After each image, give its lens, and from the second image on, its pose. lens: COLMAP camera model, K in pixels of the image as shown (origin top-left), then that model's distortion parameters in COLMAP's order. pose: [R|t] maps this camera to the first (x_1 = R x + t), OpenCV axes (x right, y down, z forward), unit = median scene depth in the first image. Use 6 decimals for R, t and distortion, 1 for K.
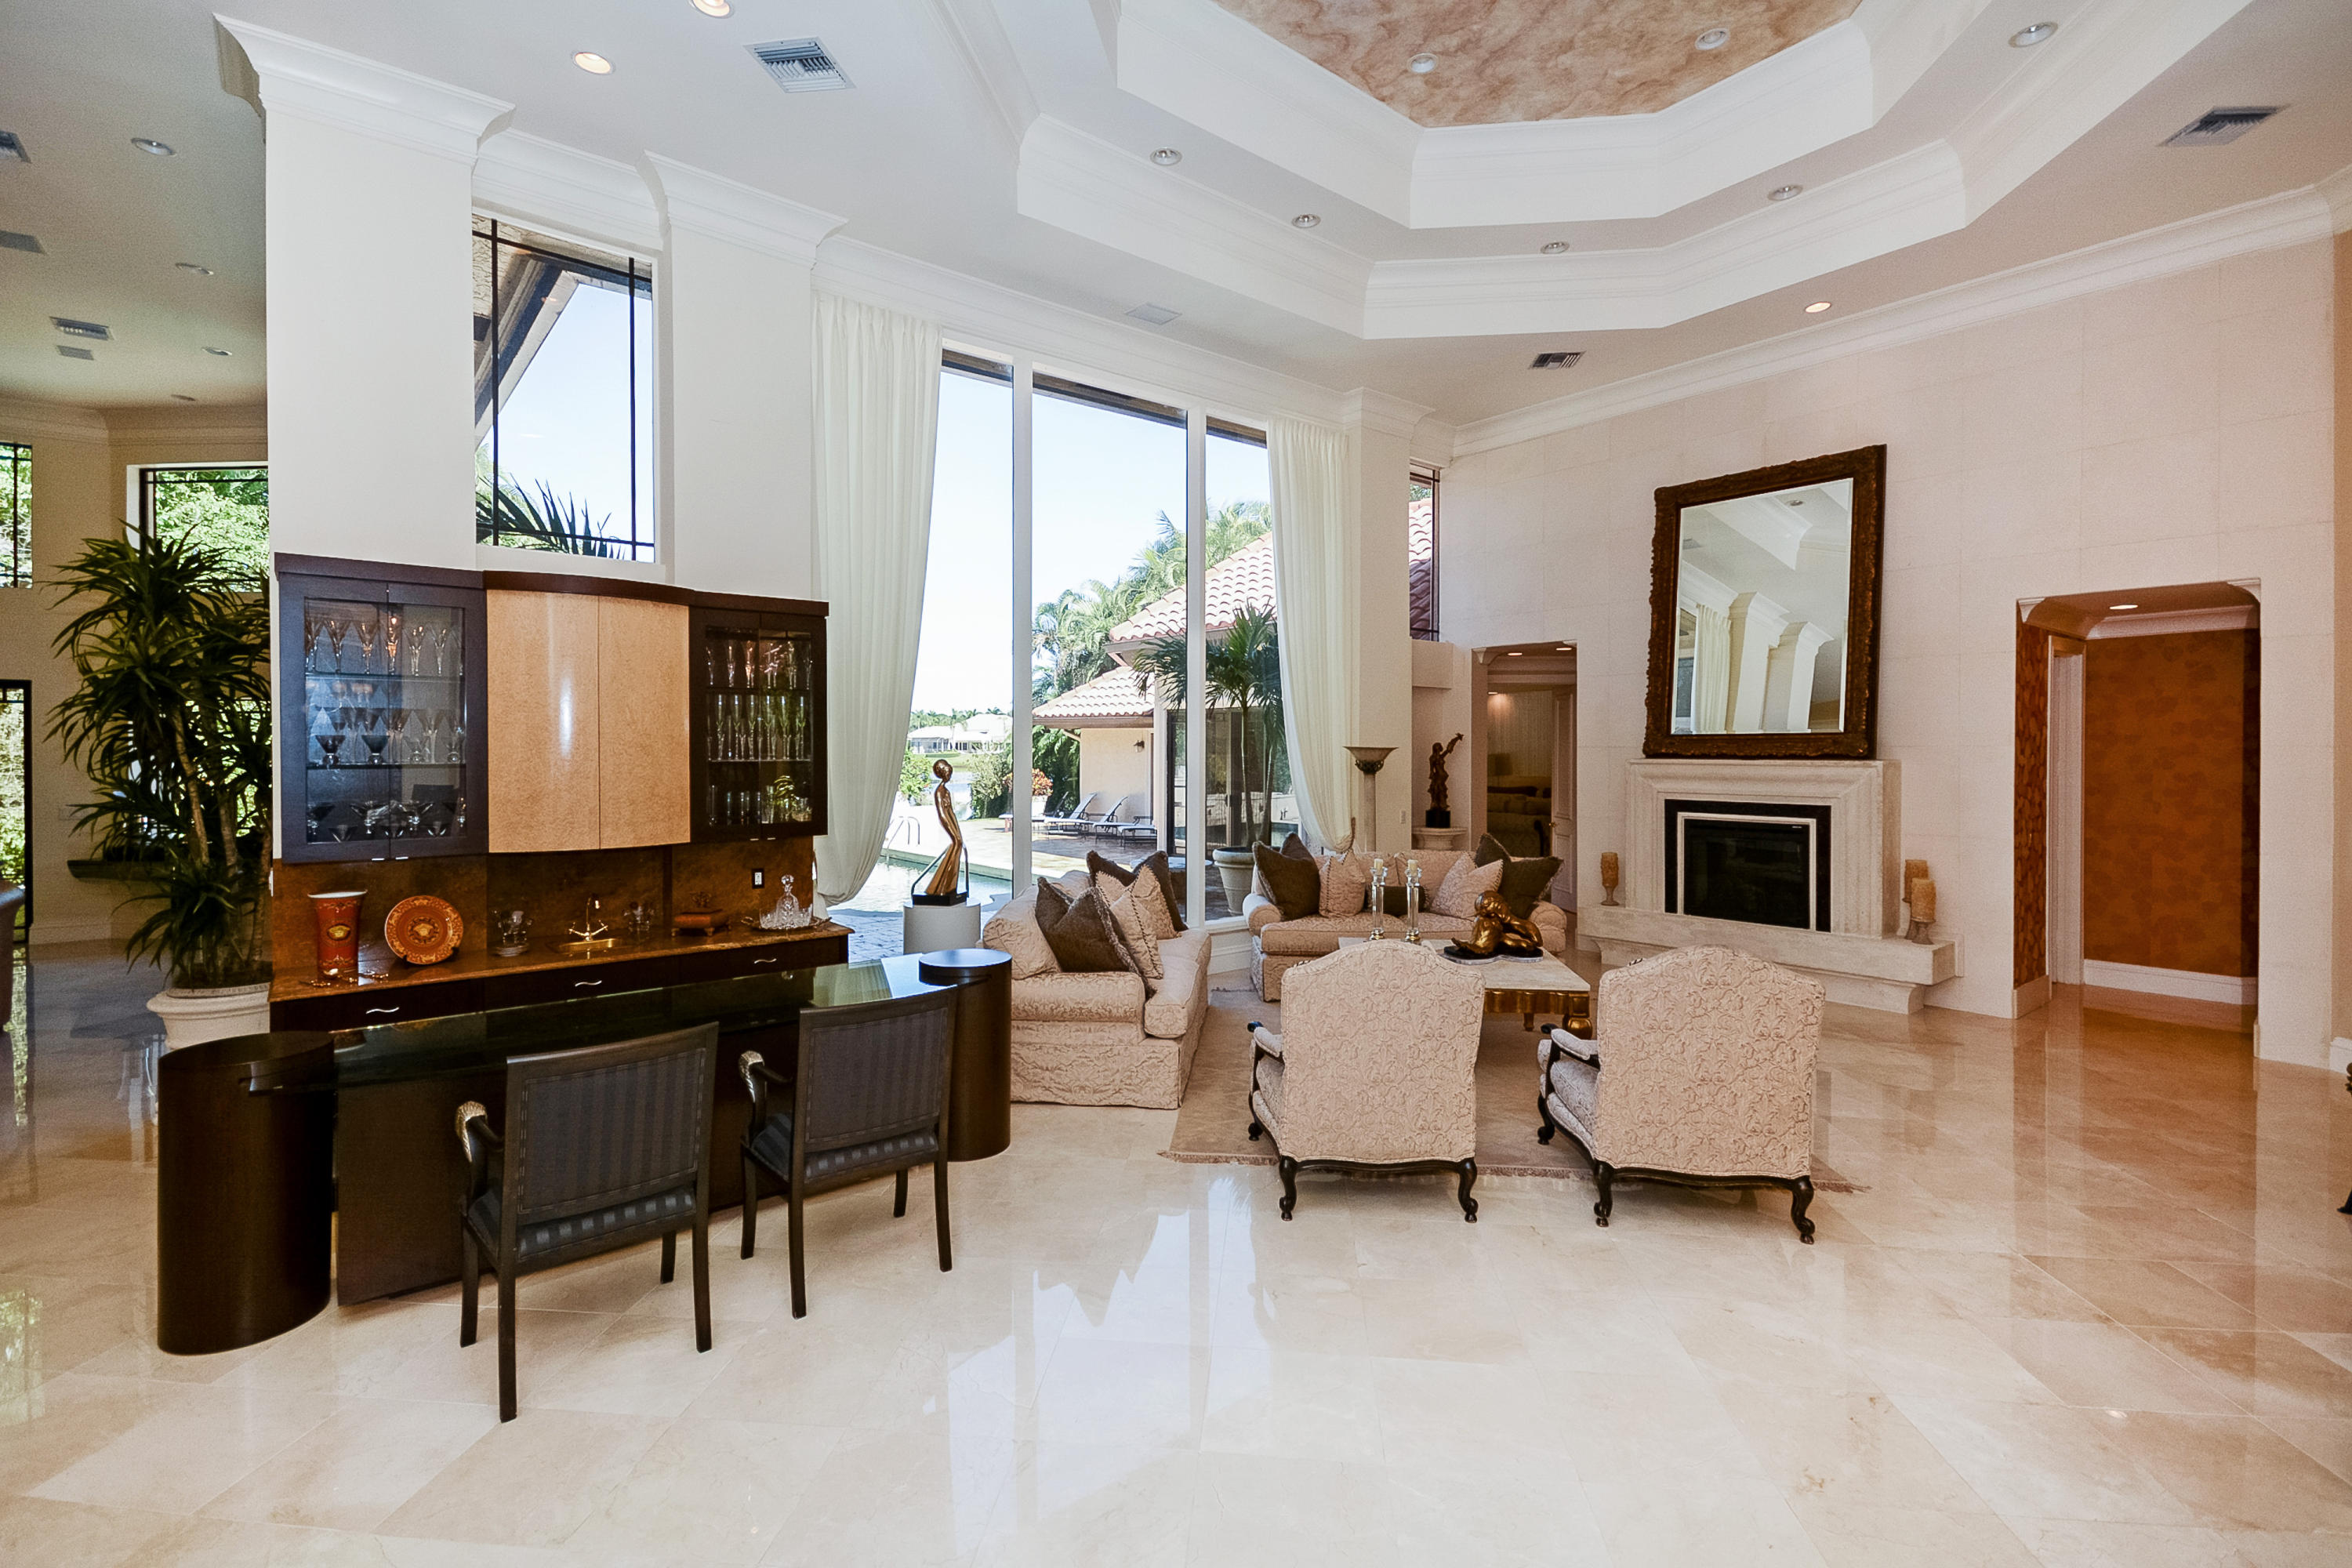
lens RADIAL K [[1059.3, 0, 1172.4], [0, 1059.3, 771.1], [0, 0, 1]] dist [0.009290, -0.000785]
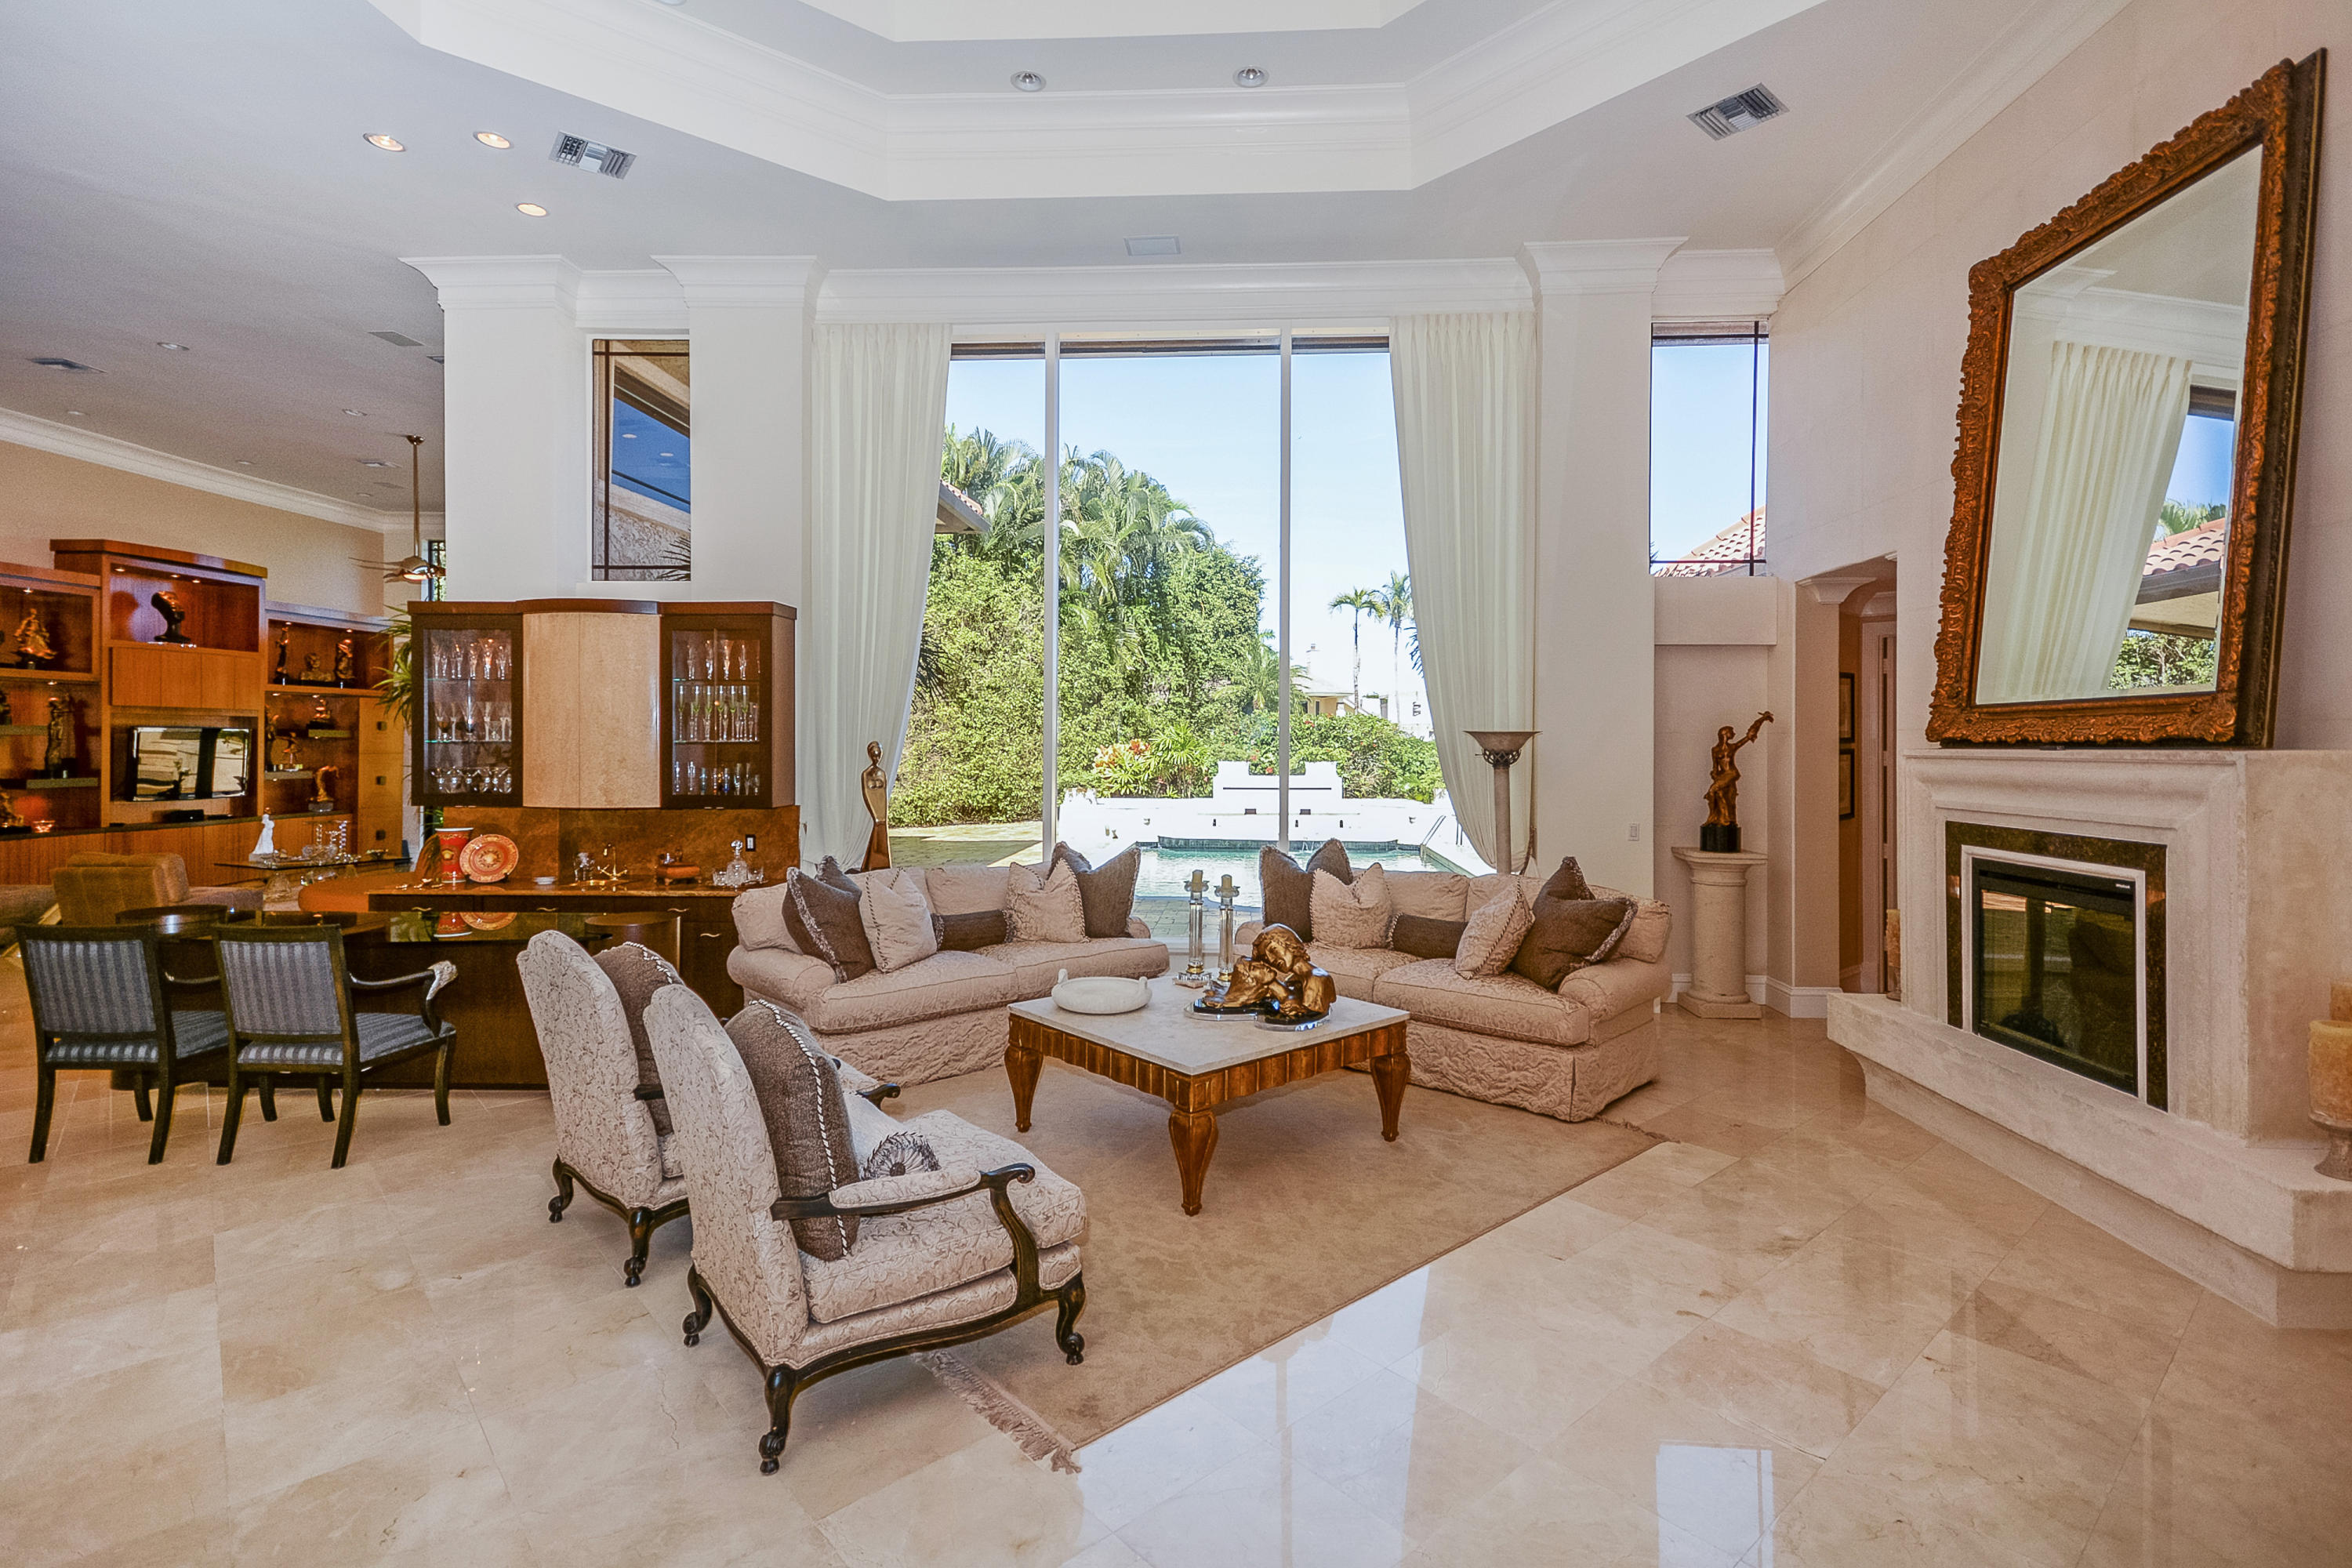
lens RADIAL K [[1099.8, 0, 1181.4], [0, 1099.8, 760.4], [0, 0, 1]] dist [0.002764, 0.000086]
pose [[0.747375, 0.012735, -0.664281, 0.612633], [-0.018137, 0.999835, -0.001238, 0.003094], [0.664155, 0.012973, 0.747482, 0.335798]]
